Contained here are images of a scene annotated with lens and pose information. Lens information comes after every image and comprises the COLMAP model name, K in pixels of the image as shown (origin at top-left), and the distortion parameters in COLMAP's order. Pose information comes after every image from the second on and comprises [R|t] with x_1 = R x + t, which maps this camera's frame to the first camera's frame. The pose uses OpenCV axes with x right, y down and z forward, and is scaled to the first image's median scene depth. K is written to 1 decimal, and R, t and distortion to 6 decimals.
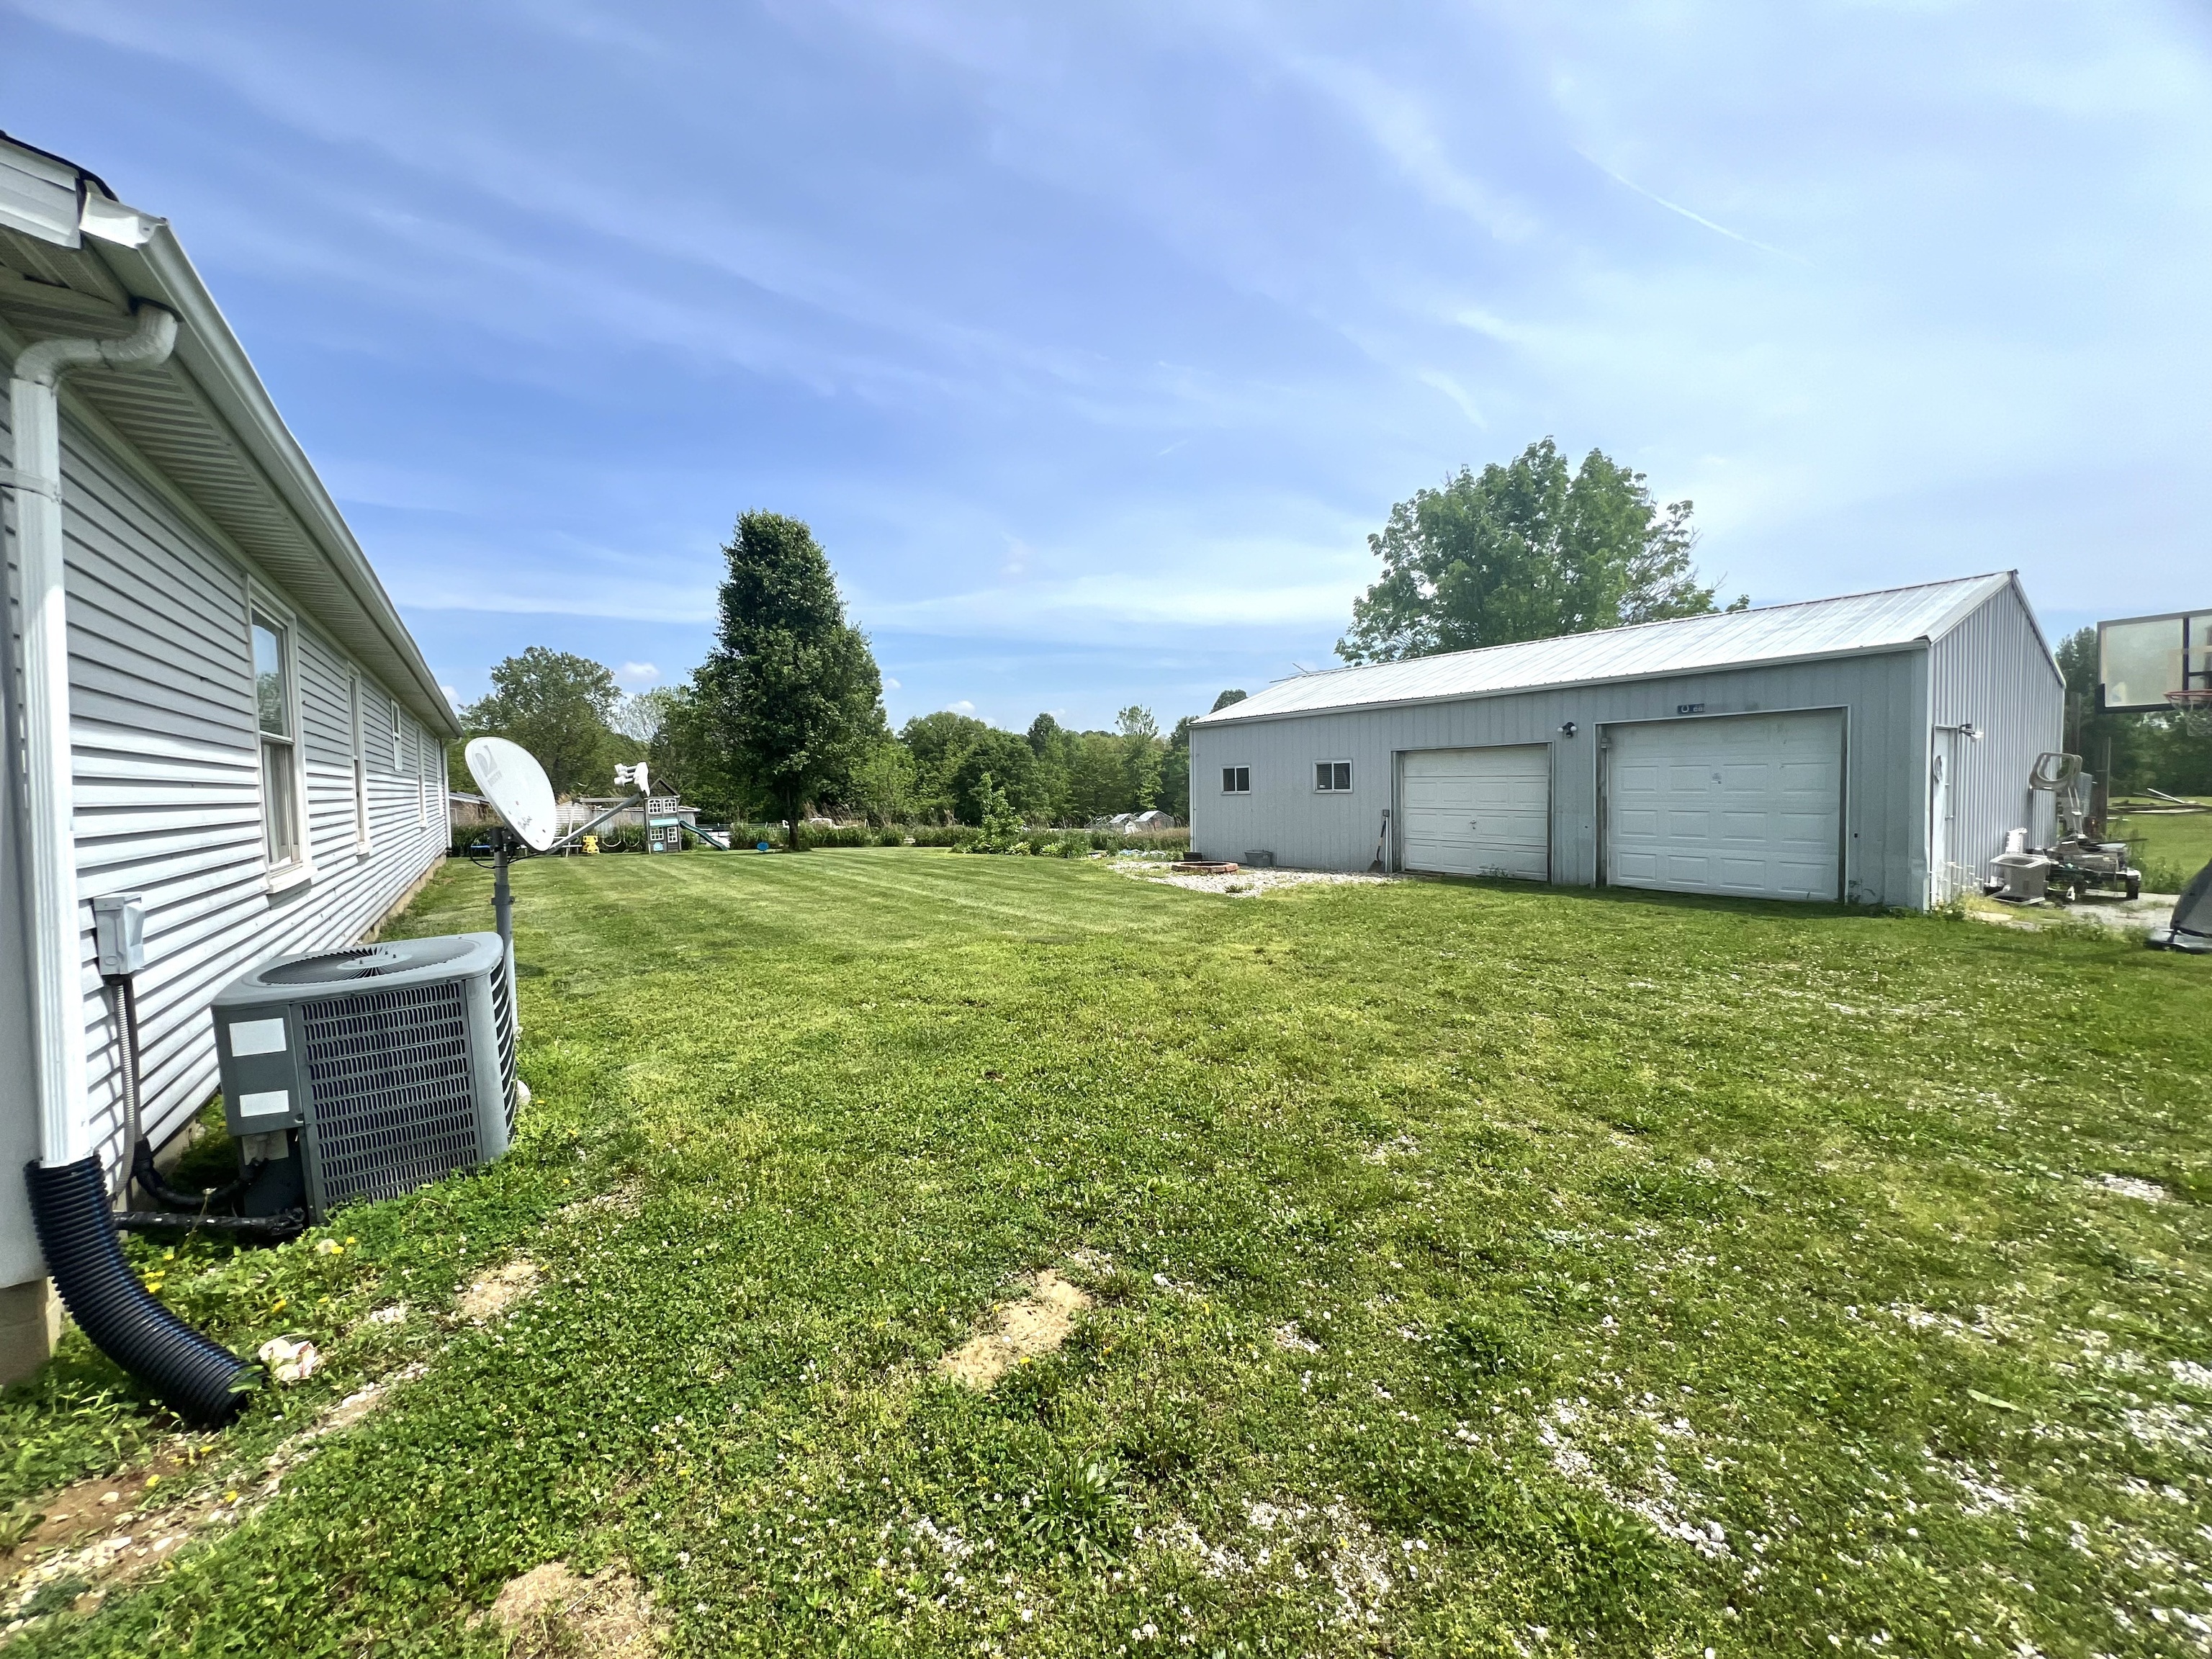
lens RADIAL K [[889.8, 0, 1097.8], [0, 889.8, 843.4], [0, 0, 1]] dist [0.002196, 0.000676]
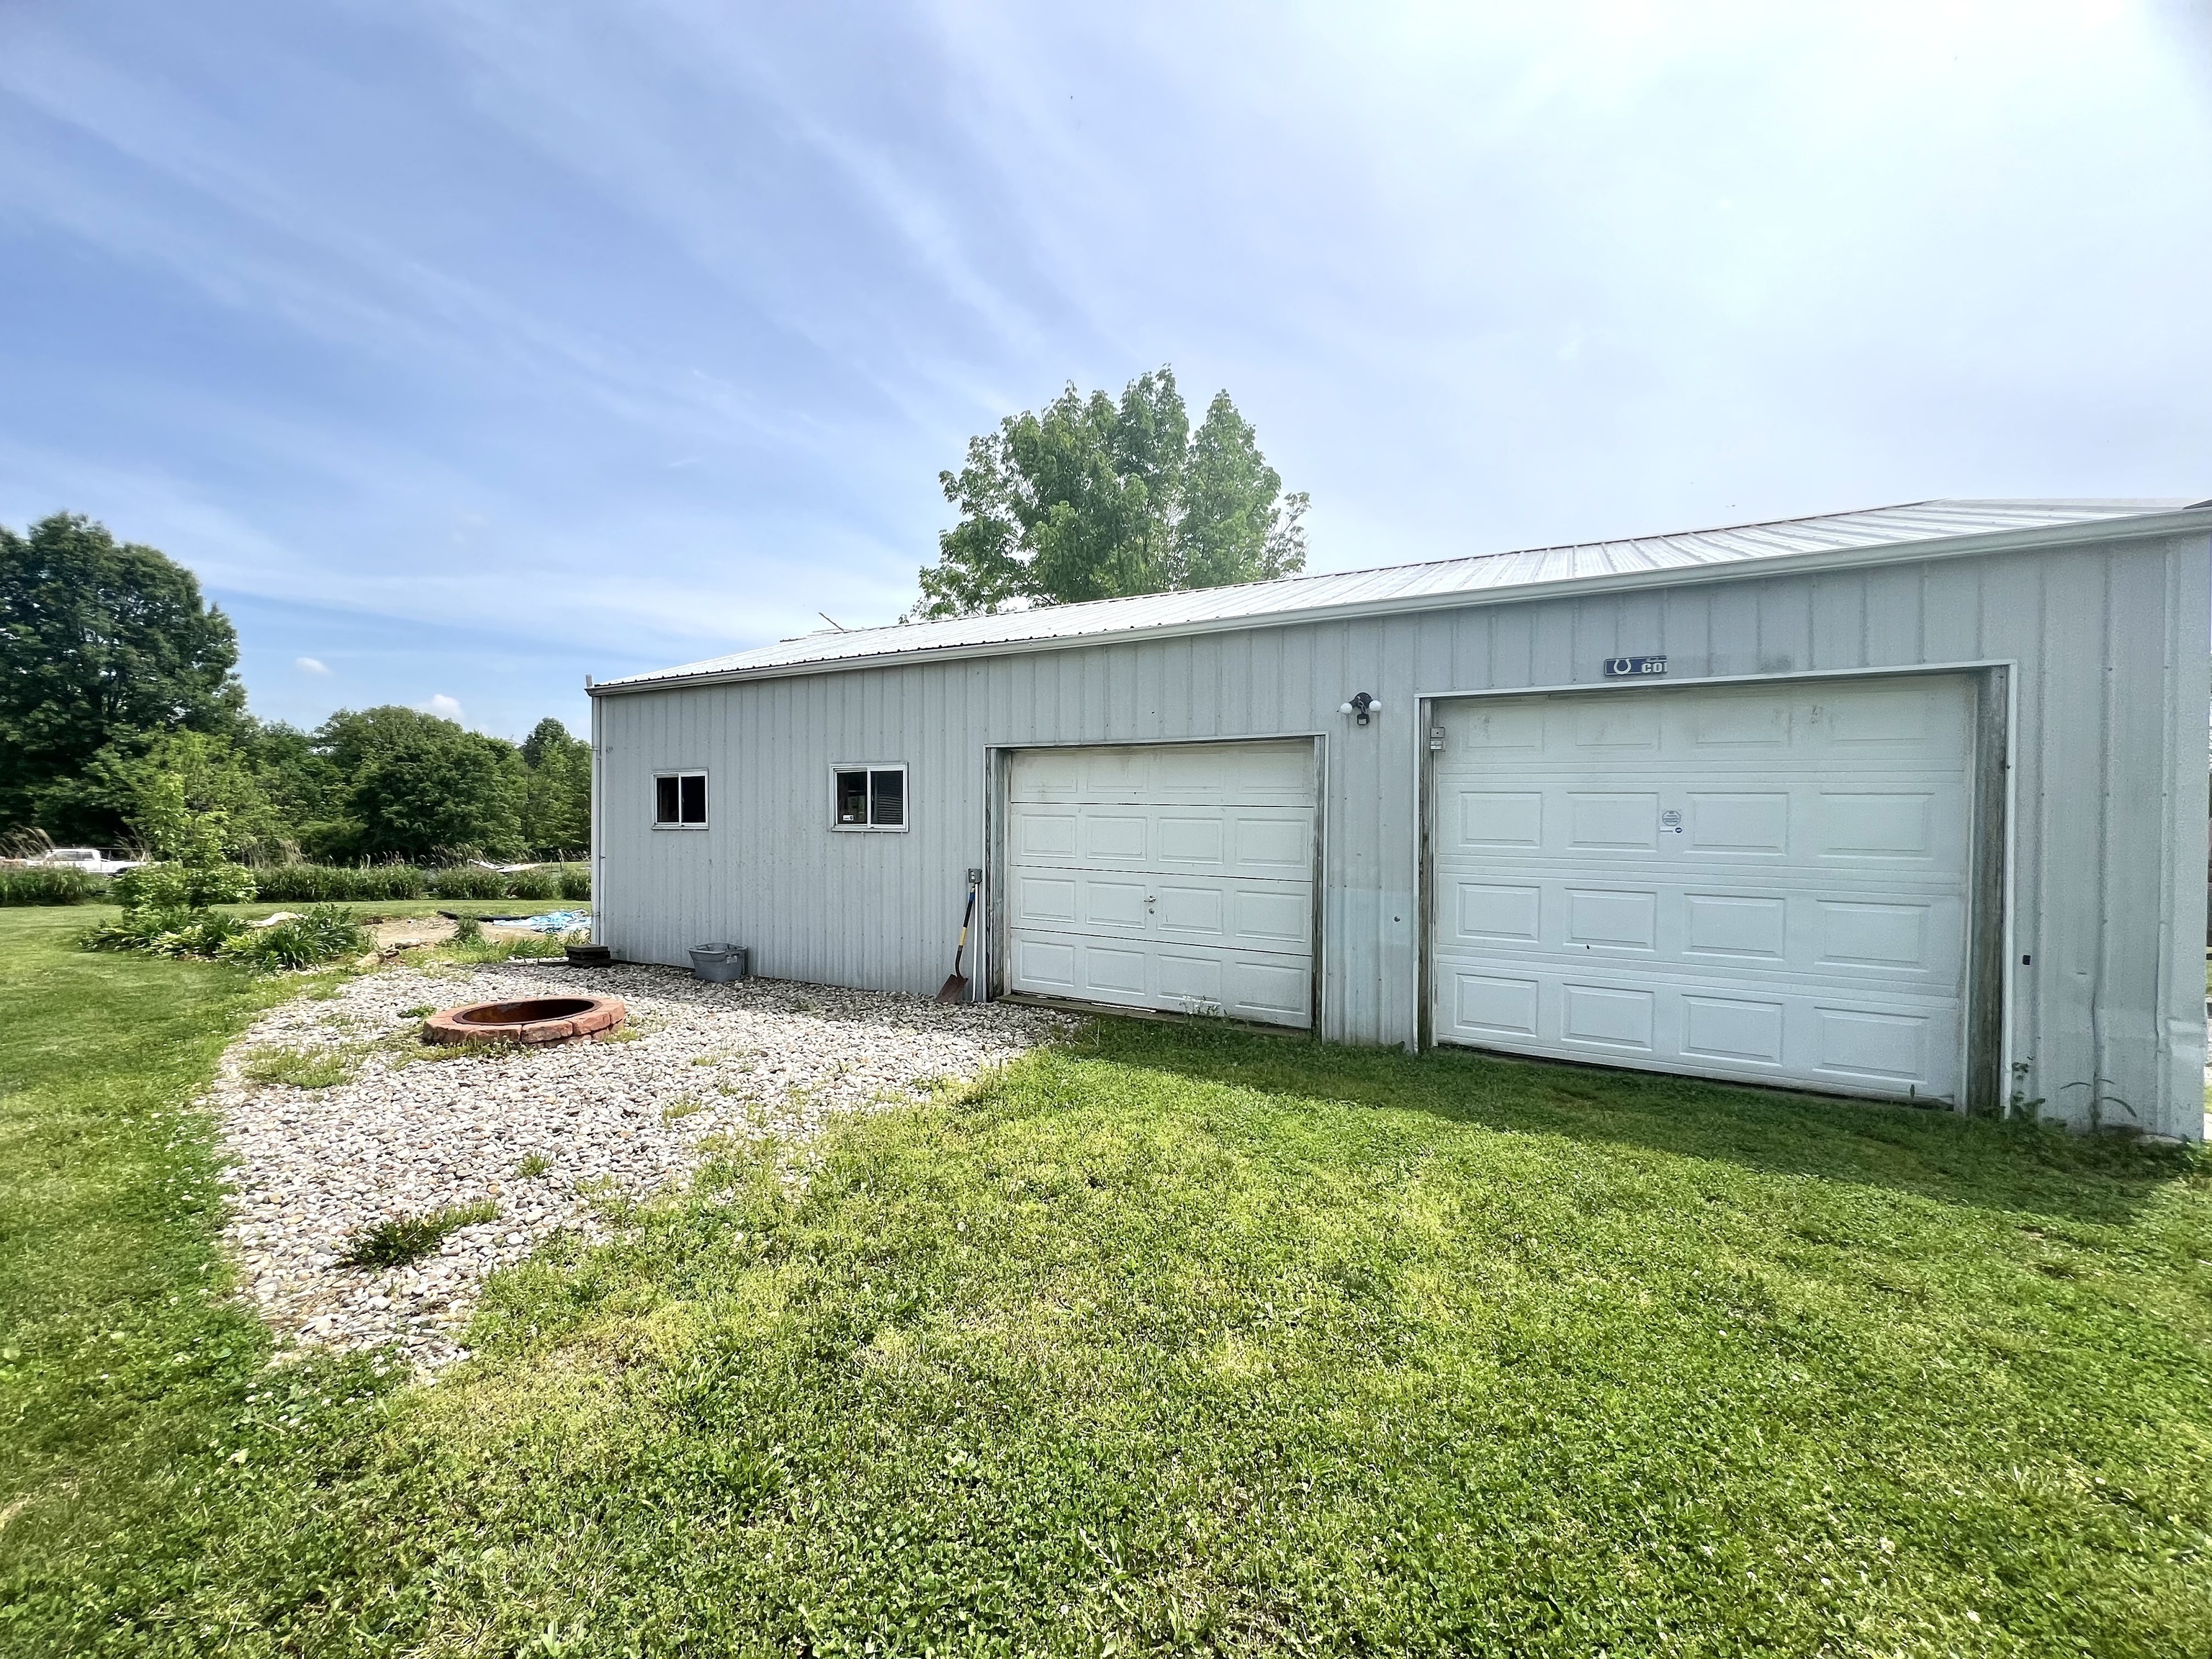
lens RADIAL K [[889.8, 0, 1104.5], [0, 889.8, 836.5], [0, 0, 1]] dist [0.002196, 0.000676]
pose [[0.887707, 0.012878, 0.460229, 0.110511], [0.006062, 0.999195, -0.039651, -0.024111], [-0.460370, 0.037988, 0.886914, 0.362509]]
